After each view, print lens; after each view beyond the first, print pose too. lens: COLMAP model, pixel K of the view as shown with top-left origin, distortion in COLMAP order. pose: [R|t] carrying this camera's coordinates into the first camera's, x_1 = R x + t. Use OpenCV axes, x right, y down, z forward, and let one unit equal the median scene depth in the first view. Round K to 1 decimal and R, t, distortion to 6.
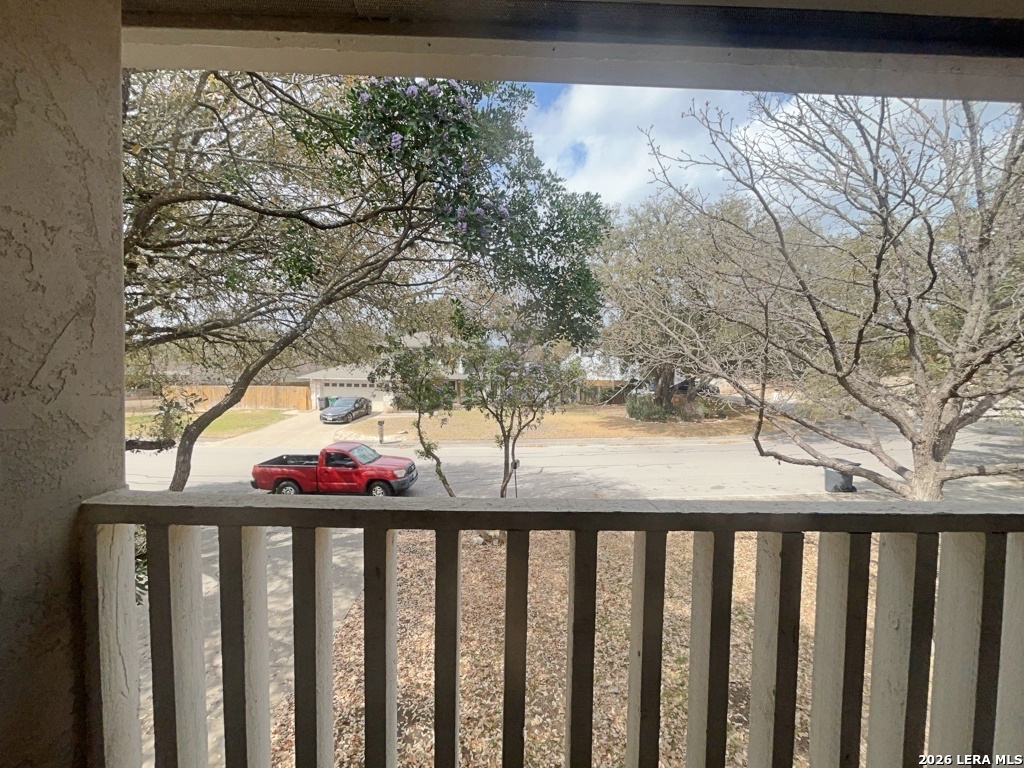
lens RADIAL K [[412.6, 0, 514.5], [0, 412.6, 384.1], [0, 0, 1]] dist [-0.002695, -0.000780]
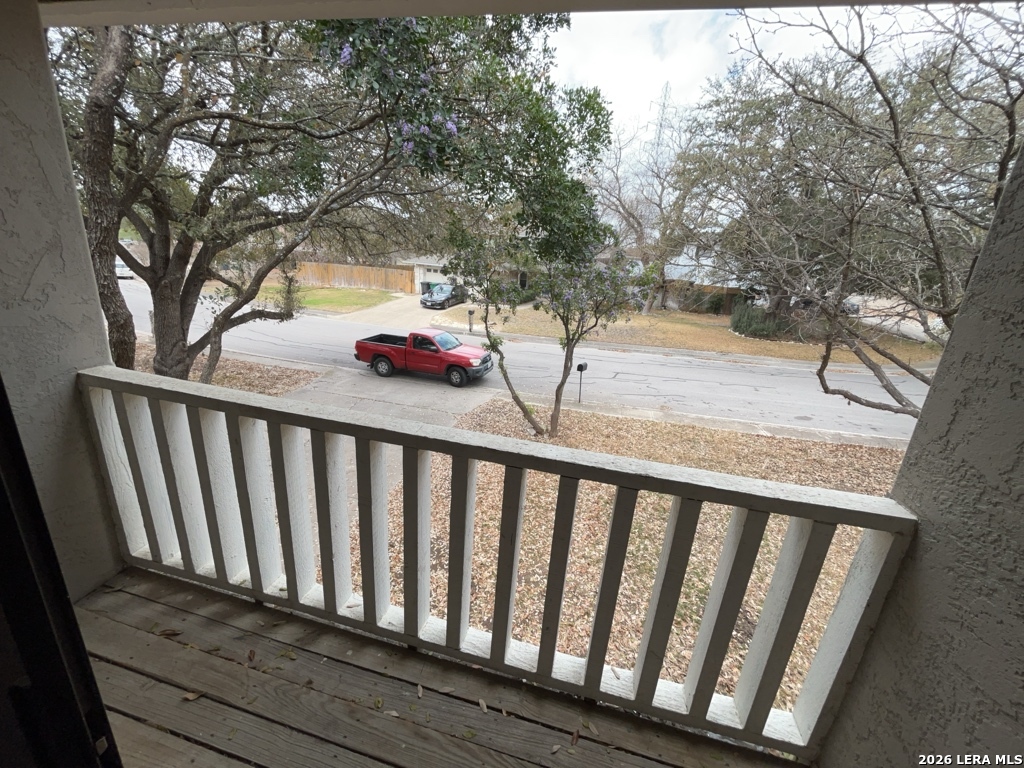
lens RADIAL K [[412.6, 0, 514.5], [0, 412.6, 384.1], [0, 0, 1]] dist [-0.002695, -0.000780]
pose [[0.966519, 0.130907, -0.220690, 0.089954], [-0.071795, 0.963687, 0.257203, -0.018924], [0.246346, -0.232747, 0.940820, -0.009698]]
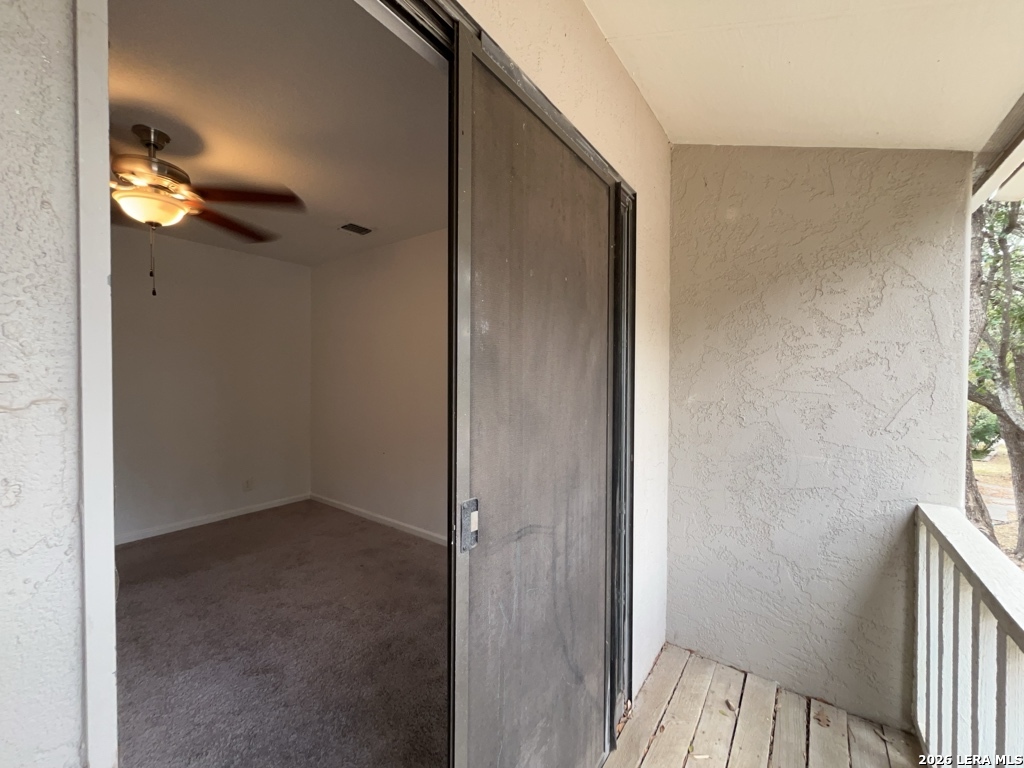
lens RADIAL K [[412.6, 0, 514.5], [0, 412.6, 384.1], [0, 0, 1]] dist [-0.002695, -0.000780]
pose [[-0.599763, -0.010998, -0.800102, 0.116848], [-0.048557, 0.998563, 0.022673, -0.014017], [0.798703, 0.052449, -0.599435, 0.062803]]
